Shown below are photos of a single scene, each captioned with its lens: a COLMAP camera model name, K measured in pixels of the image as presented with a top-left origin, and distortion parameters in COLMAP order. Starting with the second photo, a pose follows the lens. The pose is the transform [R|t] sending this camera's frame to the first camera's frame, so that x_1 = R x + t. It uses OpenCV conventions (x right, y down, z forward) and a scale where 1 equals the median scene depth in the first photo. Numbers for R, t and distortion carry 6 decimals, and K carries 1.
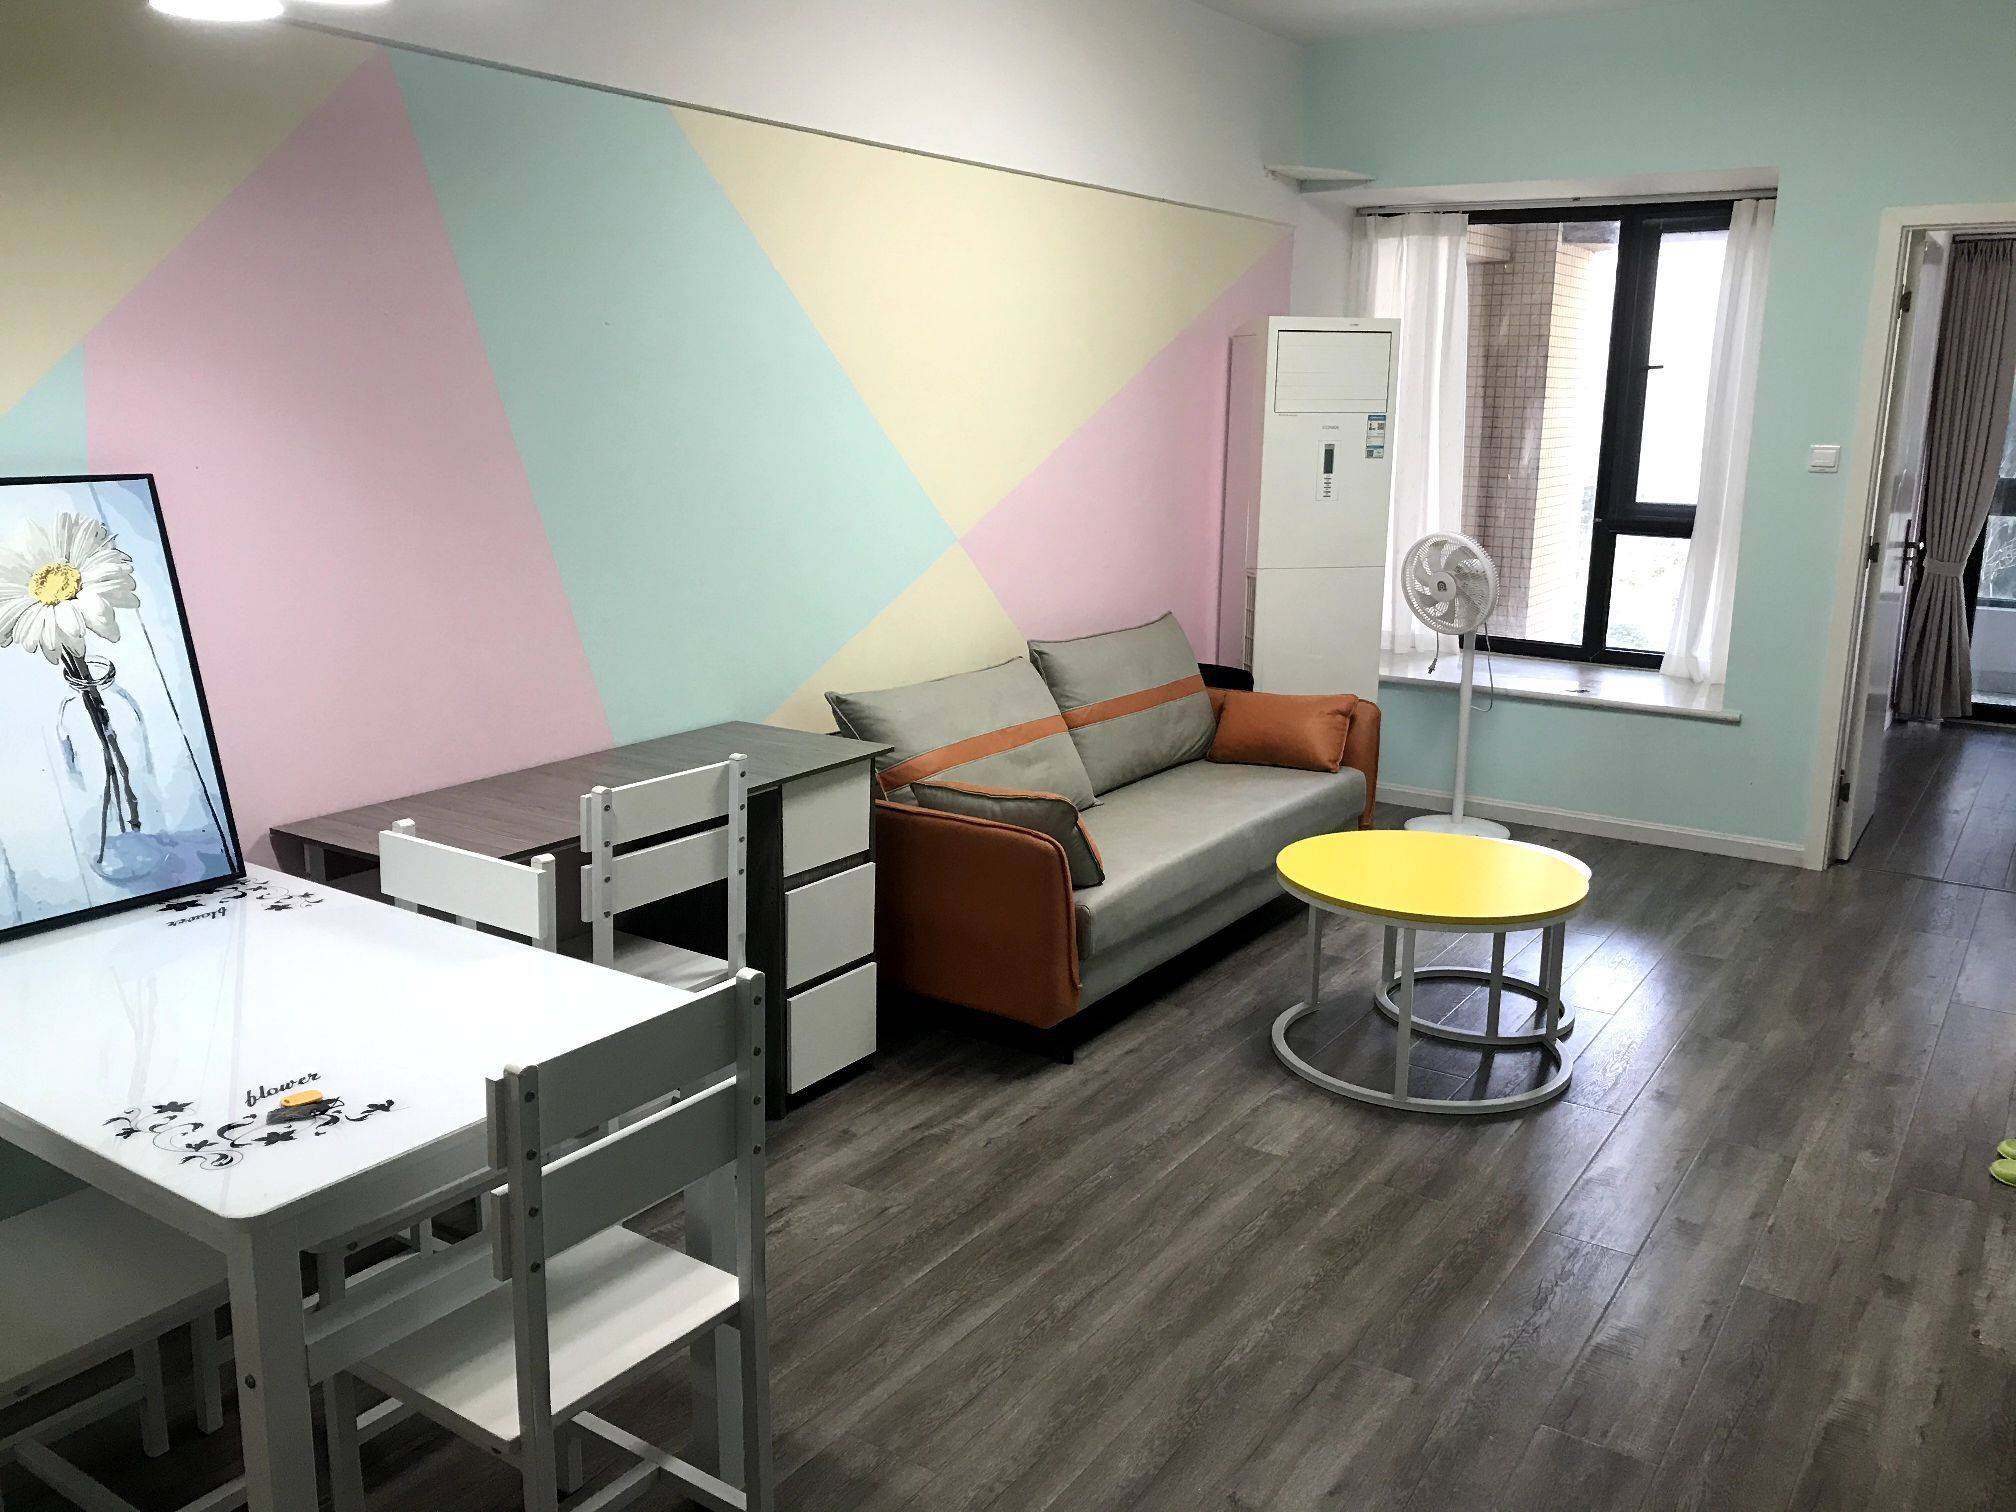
lens RADIAL K [[1637.4, 0, 1008.0], [0, 1637.4, 756.0], [0, 0, 1]] dist [0.005992, 0.000437]
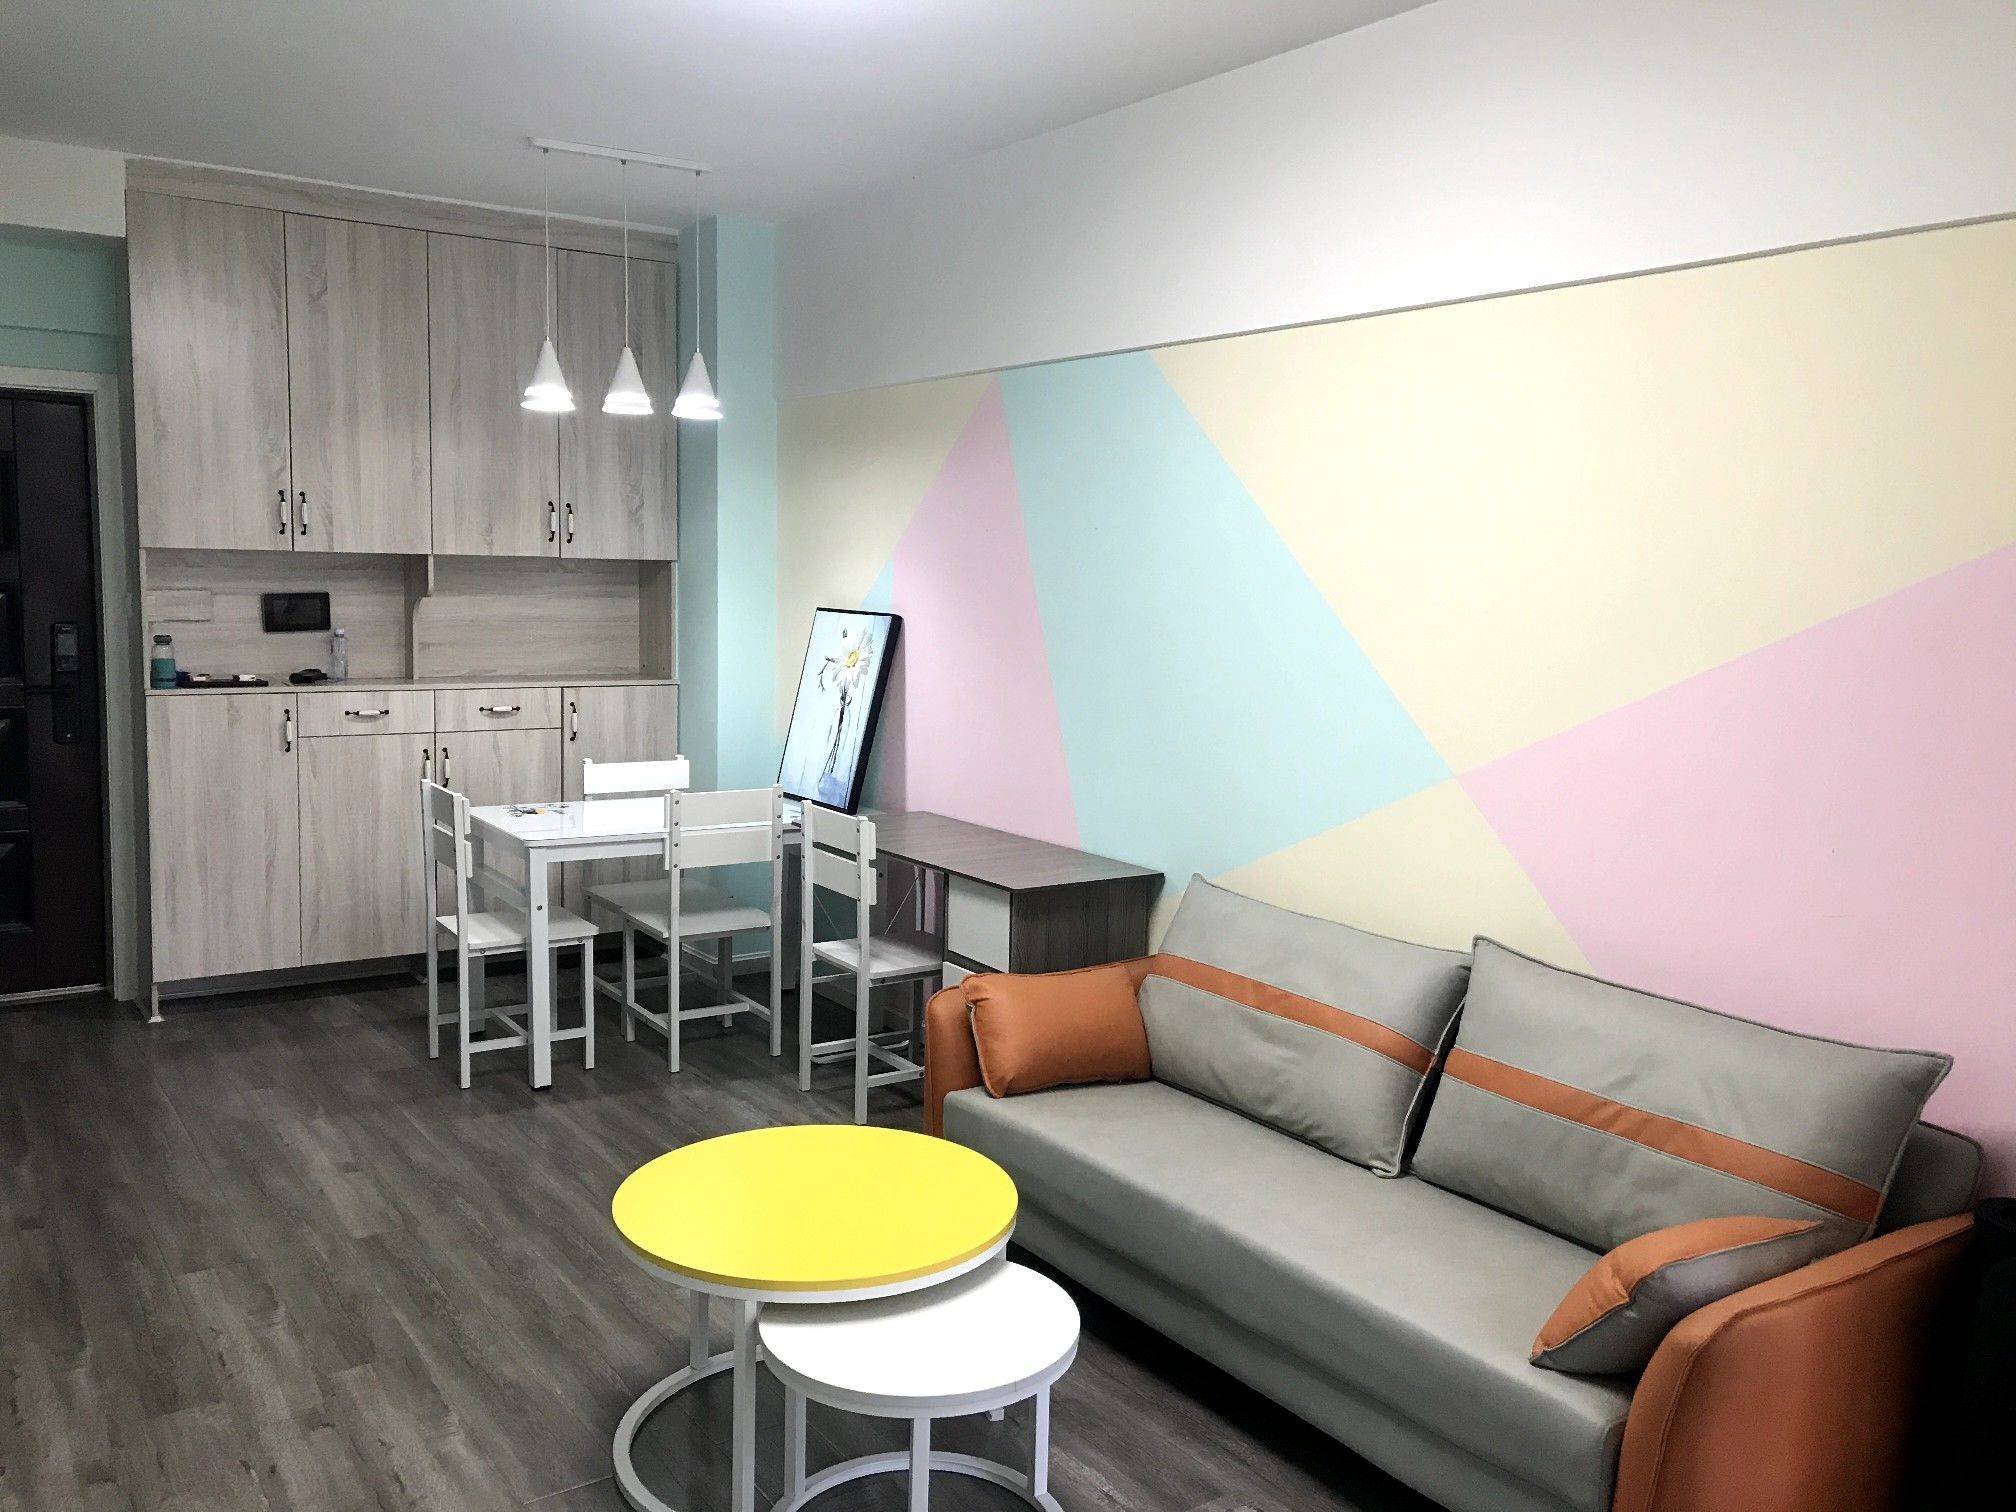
lens RADIAL K [[1699.8, 0, 1008.0], [0, 1699.8, 756.0], [0, 0, 1]] dist [0.119179, -0.161753]
pose [[-0.380836, 0.080487, -0.921133, 1.298449], [-0.233460, 0.955558, 0.180017, -0.392792], [0.894685, 0.283604, -0.345120, 1.796929]]
